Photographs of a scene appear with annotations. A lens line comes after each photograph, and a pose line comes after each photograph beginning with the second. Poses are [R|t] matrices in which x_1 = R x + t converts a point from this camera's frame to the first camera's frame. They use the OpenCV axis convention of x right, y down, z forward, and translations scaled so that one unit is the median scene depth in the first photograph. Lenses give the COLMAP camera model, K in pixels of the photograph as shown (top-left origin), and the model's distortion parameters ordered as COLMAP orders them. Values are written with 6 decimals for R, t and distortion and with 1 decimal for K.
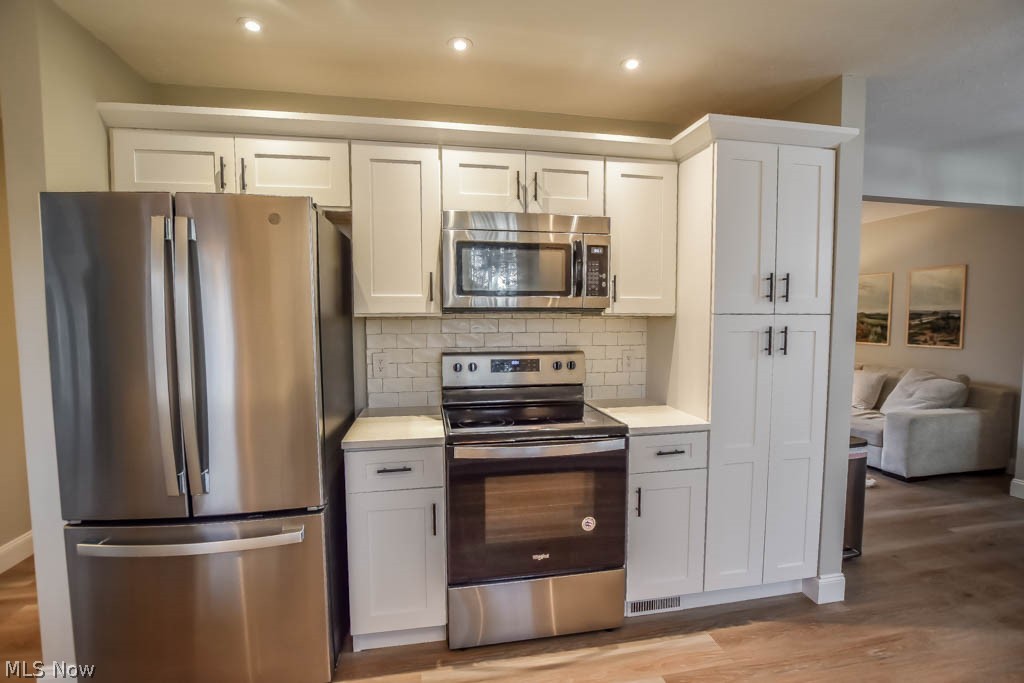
lens RADIAL K [[453.6, 0, 516.7], [0, 453.6, 342.9], [0, 0, 1]] dist [-0.032612, 0.002037]
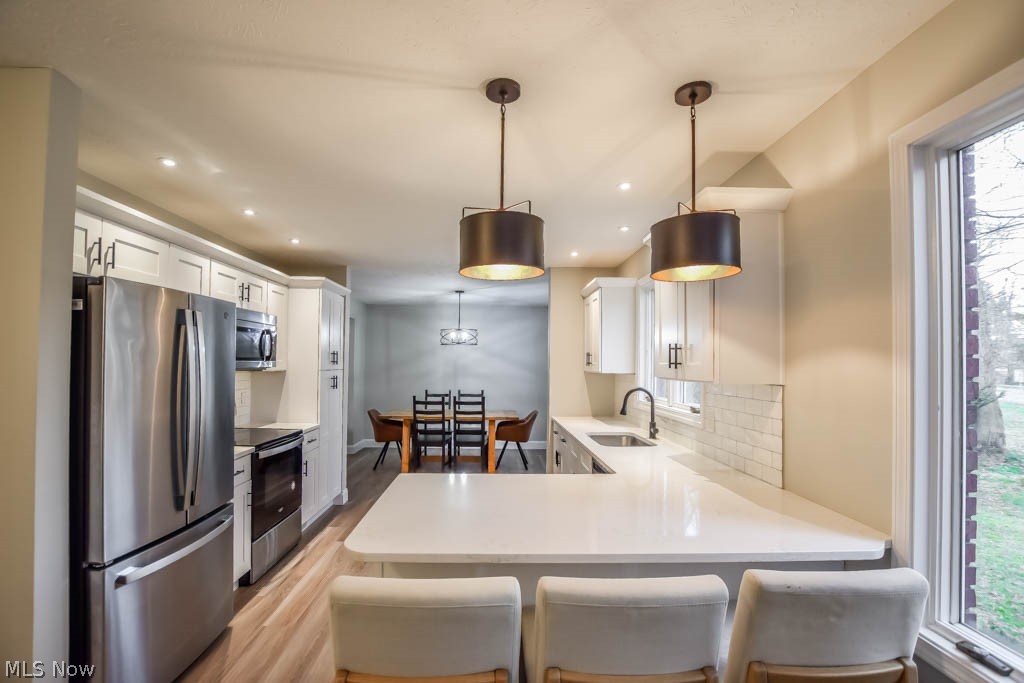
lens RADIAL K [[453.6, 0, 507.4], [0, 453.6, 351.6], [0, 0, 1]] dist [-0.032612, 0.002037]
pose [[0.150829, 0.028158, 0.988159, -1.444054], [0.050412, 0.998075, -0.036135, -0.031285], [-0.987274, 0.055265, 0.149119, -0.156689]]
